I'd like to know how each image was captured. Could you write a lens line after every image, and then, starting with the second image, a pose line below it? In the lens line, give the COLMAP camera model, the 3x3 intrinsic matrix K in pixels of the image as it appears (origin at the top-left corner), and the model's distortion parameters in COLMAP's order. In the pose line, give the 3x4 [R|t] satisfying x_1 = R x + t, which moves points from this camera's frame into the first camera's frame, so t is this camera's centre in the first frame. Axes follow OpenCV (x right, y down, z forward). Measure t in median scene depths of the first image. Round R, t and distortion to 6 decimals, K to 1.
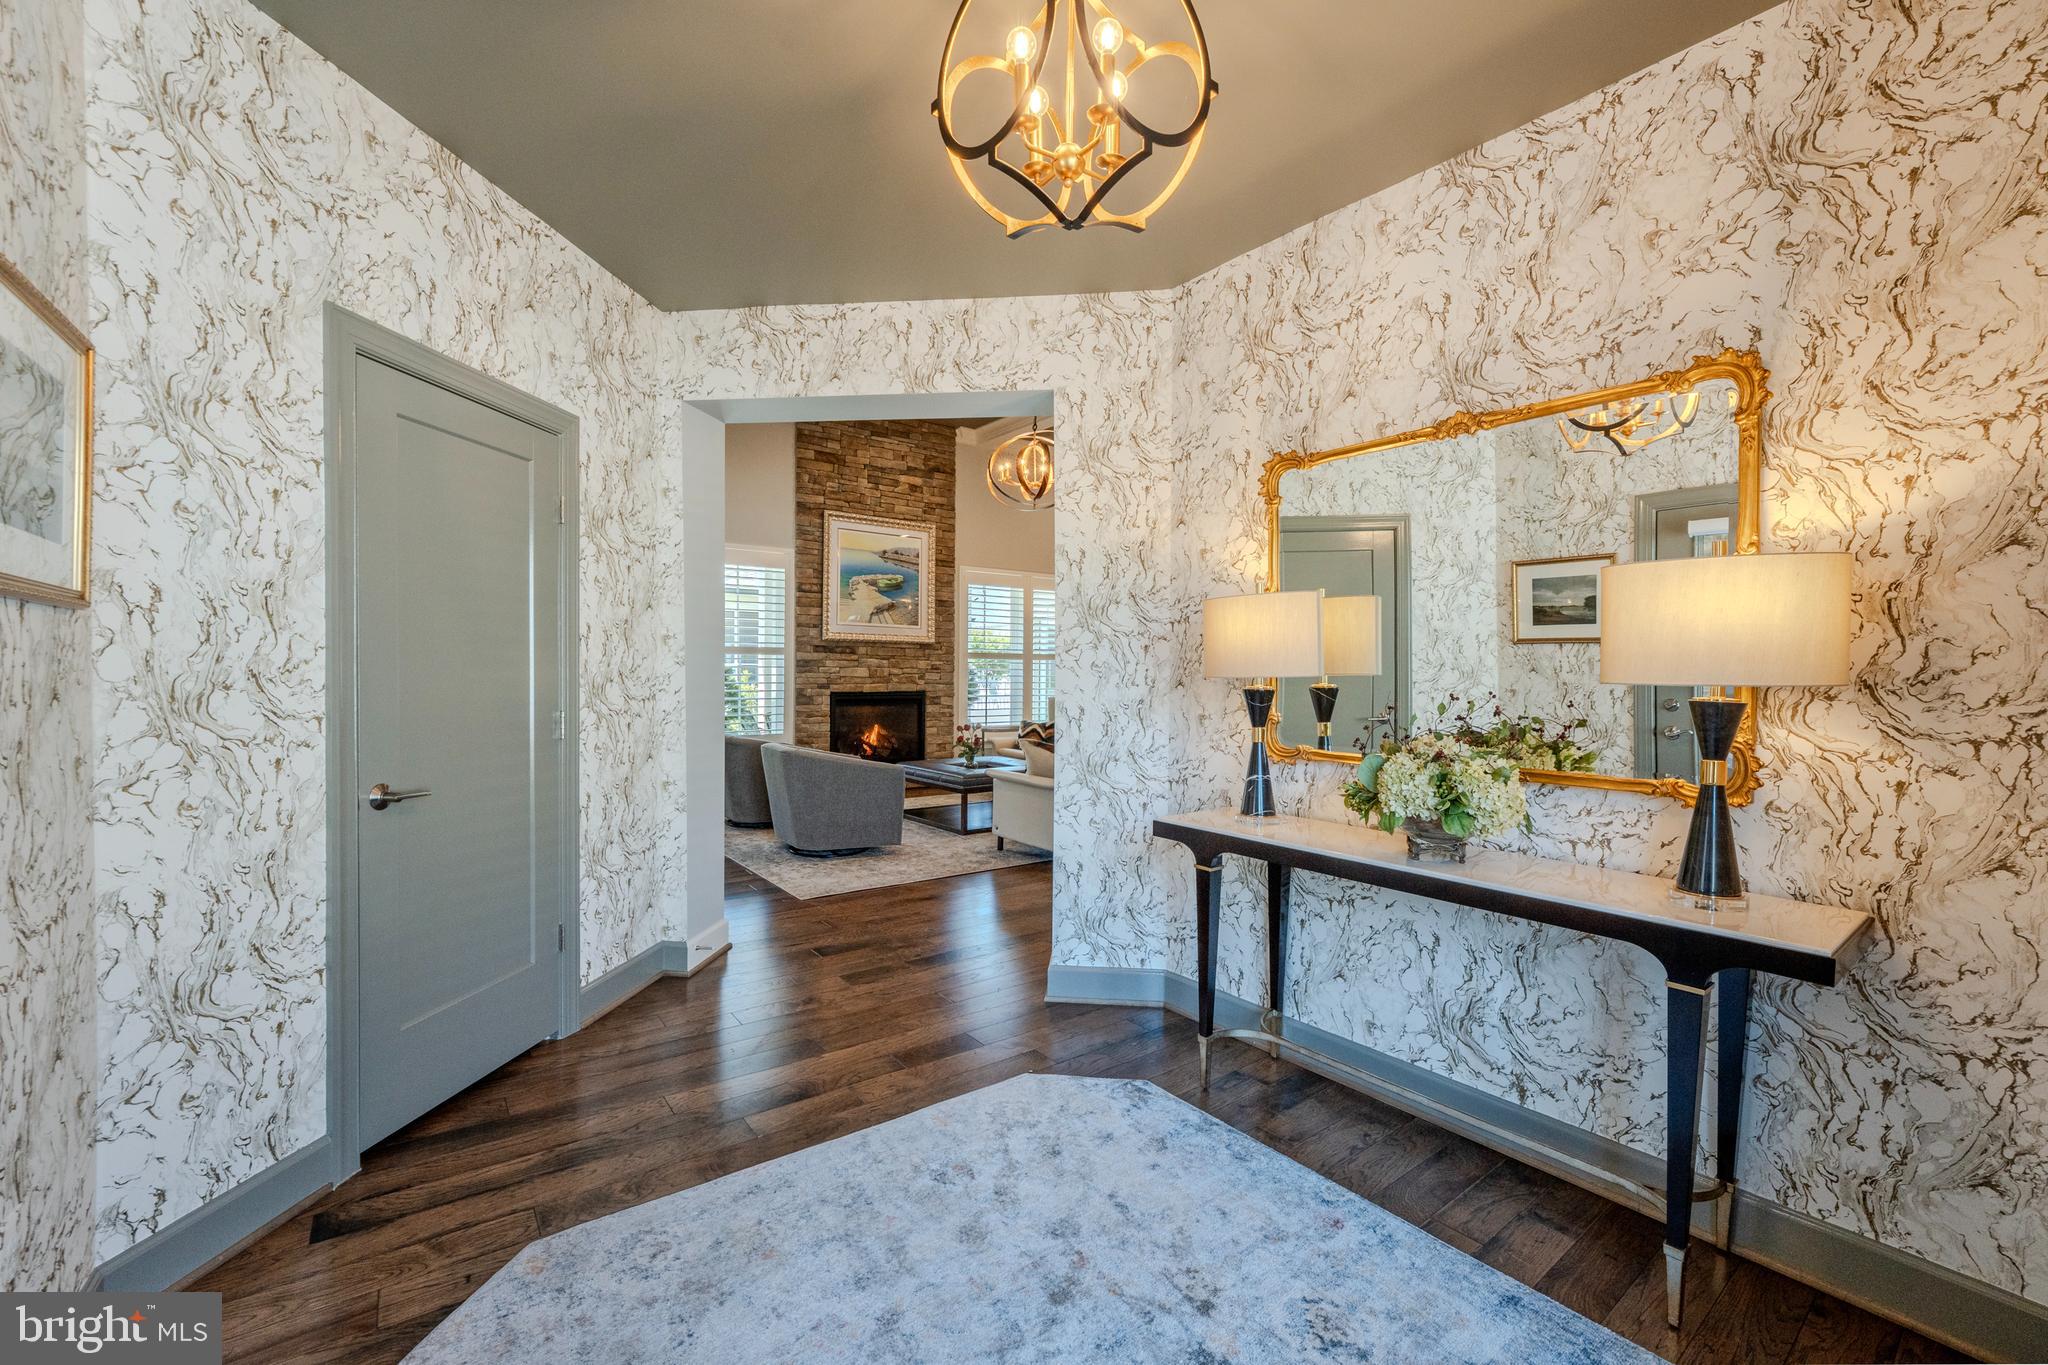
lens RADIAL K [[844.9, 0, 1004.0], [0, 844.9, 688.3], [0, 0, 1]] dist [-0.026843, 0.001004]
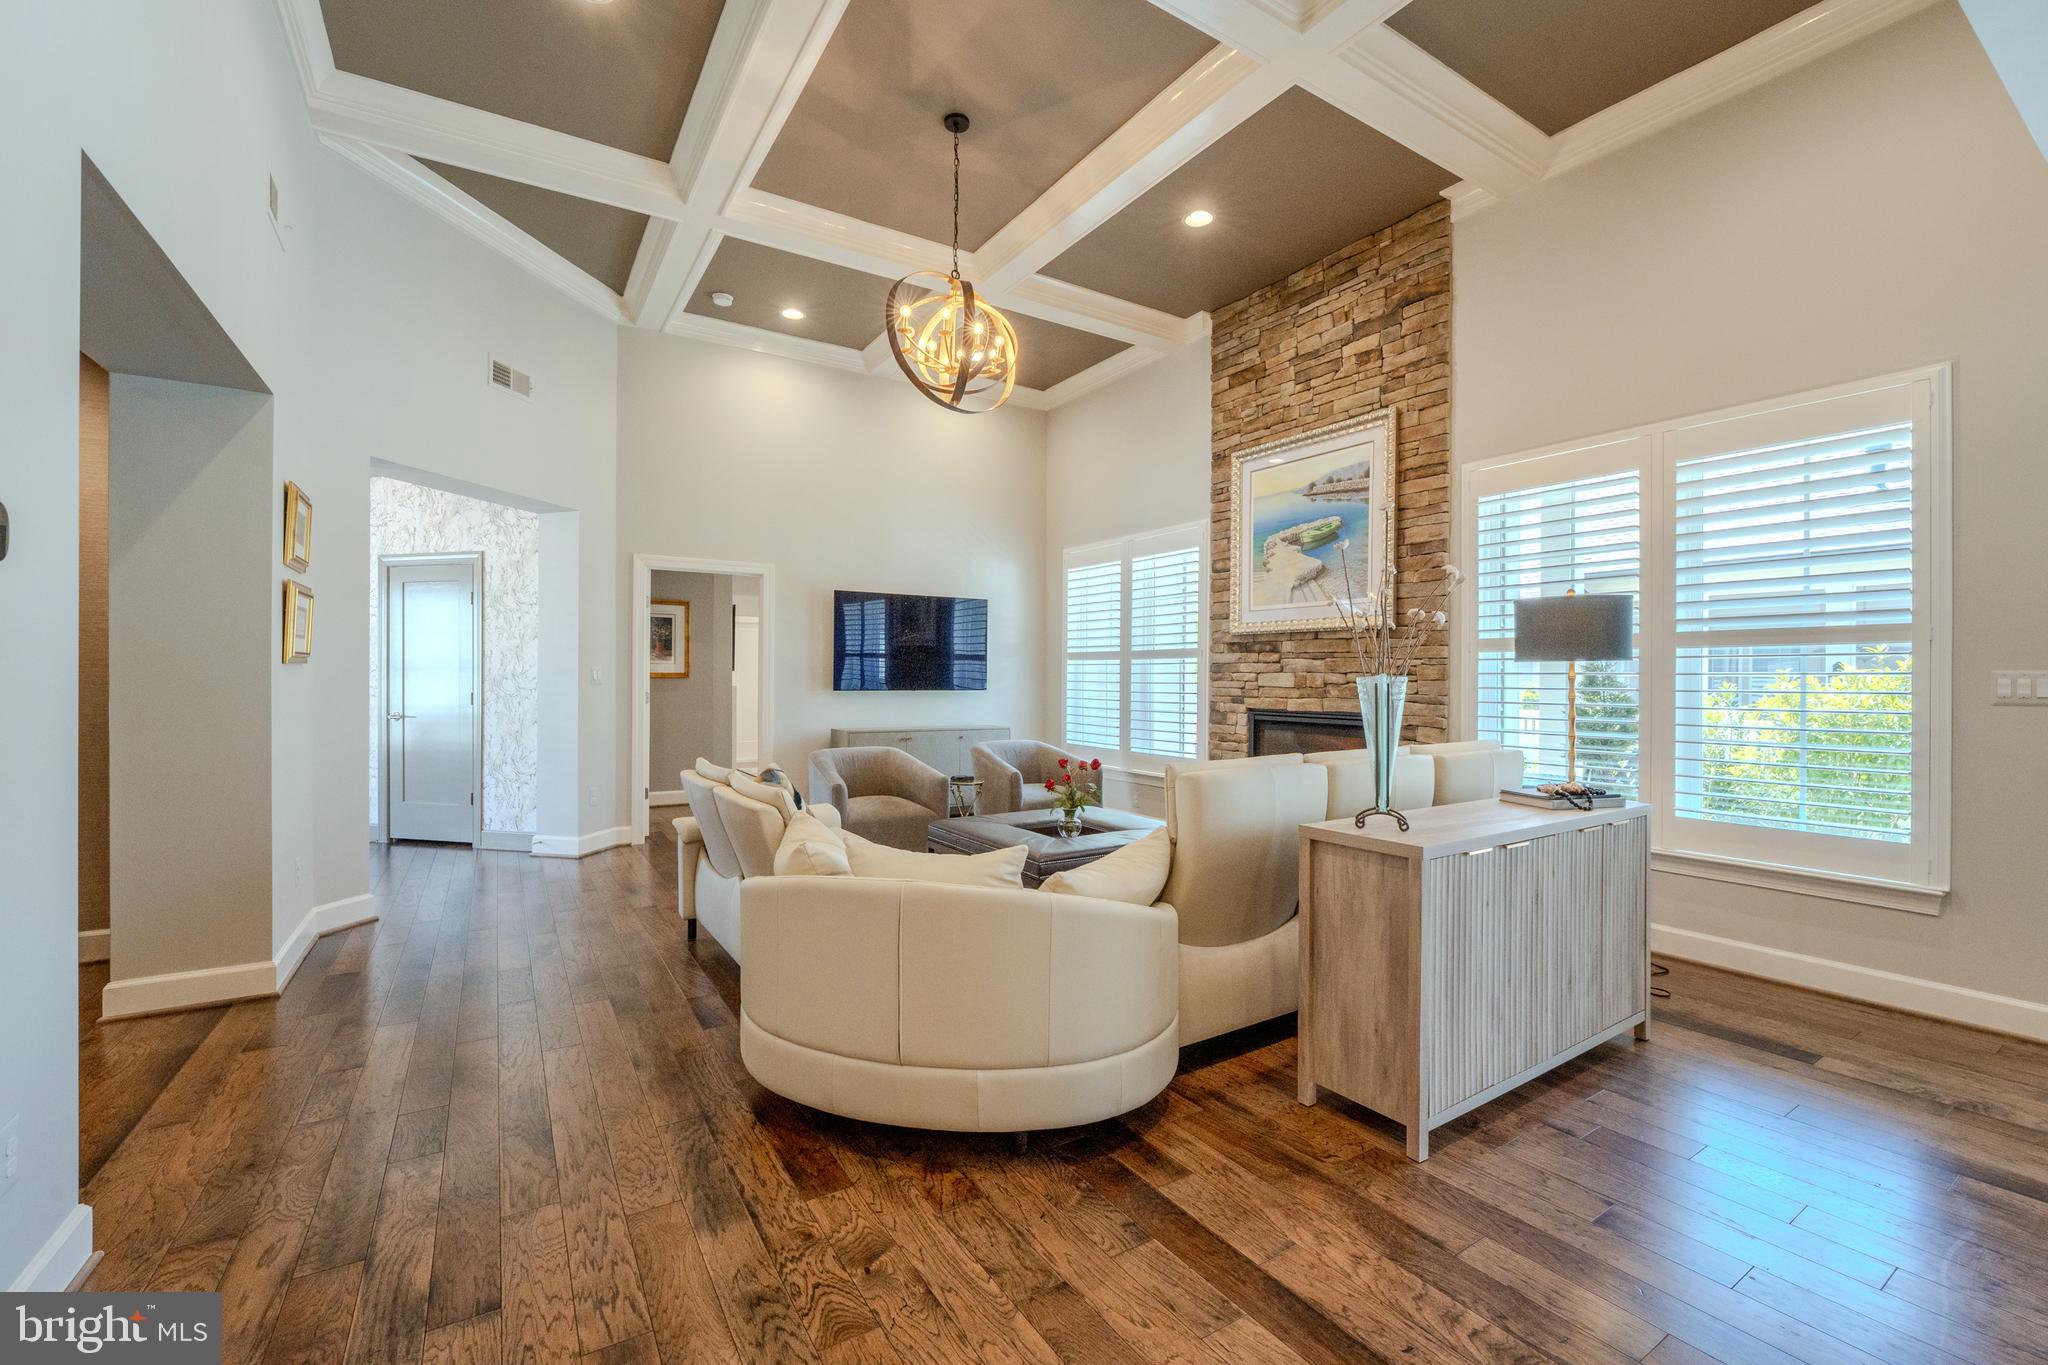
lens RADIAL K [[844.9, 0, 1030.7], [0, 844.9, 695.3], [0, 0, 1]] dist [-0.026843, 0.001004]
pose [[-0.067776, 0.012305, -0.997625, 0.489585], [-0.026010, 0.999562, 0.014095, -0.011130], [0.997361, 0.026903, -0.067427, 0.840389]]
